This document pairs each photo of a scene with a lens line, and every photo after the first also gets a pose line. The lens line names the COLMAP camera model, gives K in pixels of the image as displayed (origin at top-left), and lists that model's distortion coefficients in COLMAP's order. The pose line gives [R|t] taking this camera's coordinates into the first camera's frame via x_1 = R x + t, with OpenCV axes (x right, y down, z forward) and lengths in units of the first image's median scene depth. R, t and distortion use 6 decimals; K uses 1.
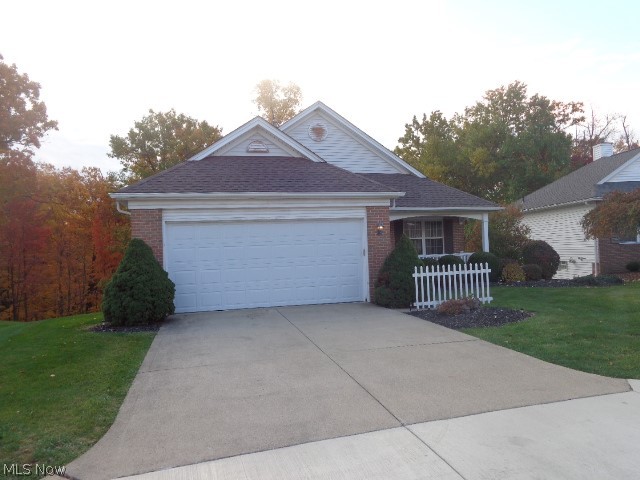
lens RADIAL K [[479.1, 0, 327.0], [0, 479.1, 227.5], [0, 0, 1]] dist [0.001806, -0.008977]
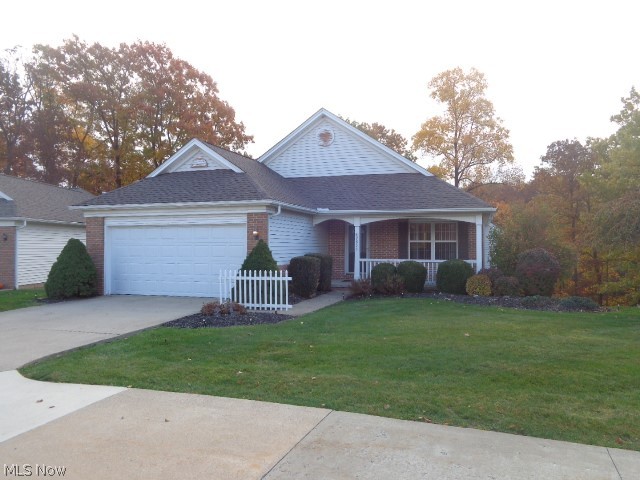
lens RADIAL K [[479.1, 0, 328.3], [0, 479.1, 240.1], [0, 0, 1]] dist [0.001806, -0.008977]
pose [[0.840490, 0.025535, -0.541224, 0.778006], [-0.004149, 0.999163, 0.040699, -0.025977], [0.541811, -0.031962, 0.839893, 0.168001]]
